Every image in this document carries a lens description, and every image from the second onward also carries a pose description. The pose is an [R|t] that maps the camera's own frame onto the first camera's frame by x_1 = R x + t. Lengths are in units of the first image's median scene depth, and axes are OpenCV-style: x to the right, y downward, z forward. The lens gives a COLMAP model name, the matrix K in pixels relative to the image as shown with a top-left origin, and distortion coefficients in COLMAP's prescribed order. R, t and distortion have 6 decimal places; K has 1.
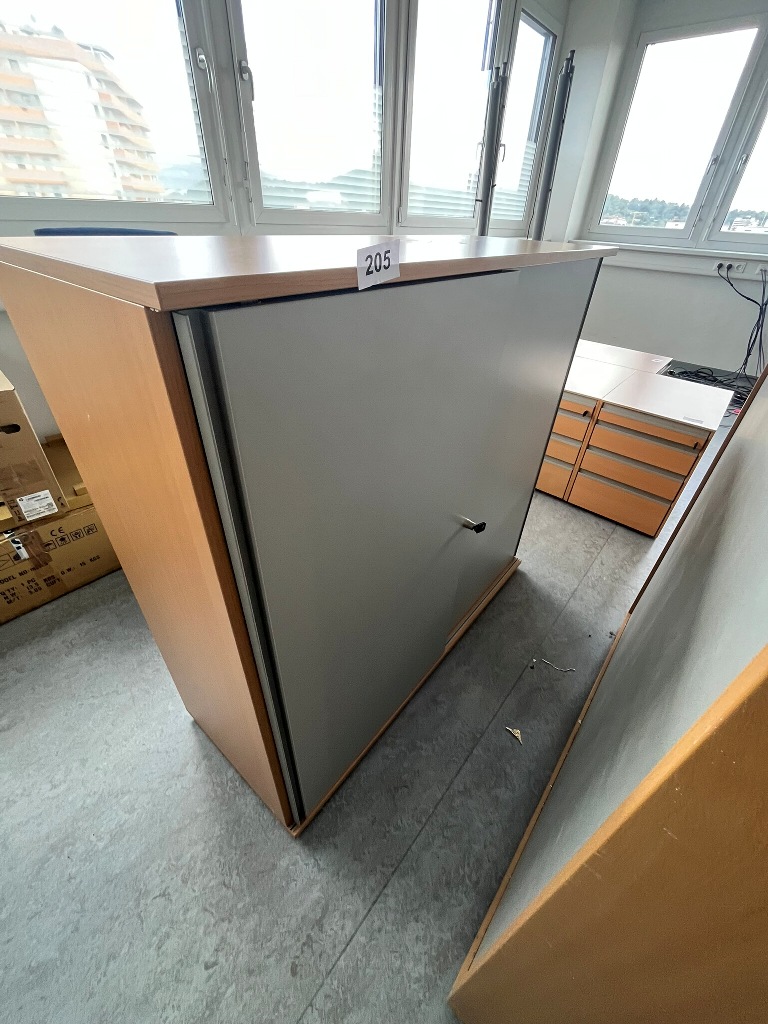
lens RADIAL K [[414.4, 0, 384.3], [0, 414.4, 509.6], [0, 0, 1]] dist [-0.003209, -0.000102]
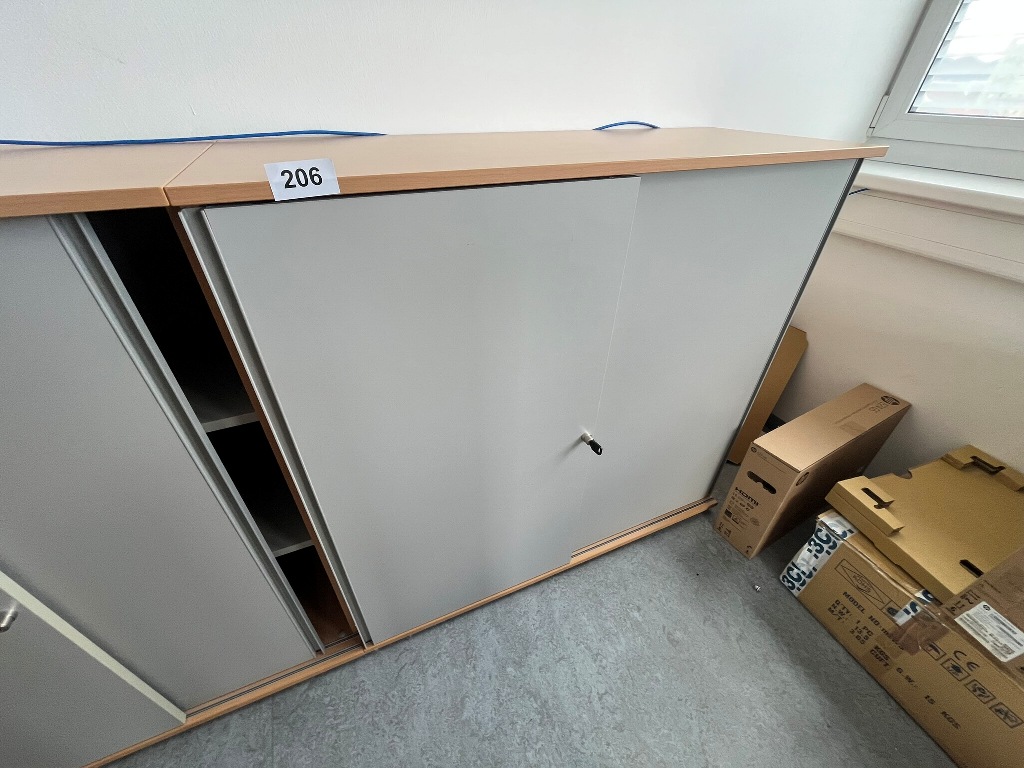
lens RADIAL K [[414.4, 0, 511.0], [0, 414.4, 382.6], [0, 0, 1]] dist [-0.003209, -0.000102]
pose [[-0.432828, 0.495175, -0.753300, -0.251165], [-0.545197, 0.521701, 0.656192, -0.207585], [0.717927, 0.694716, 0.044161, 0.206739]]
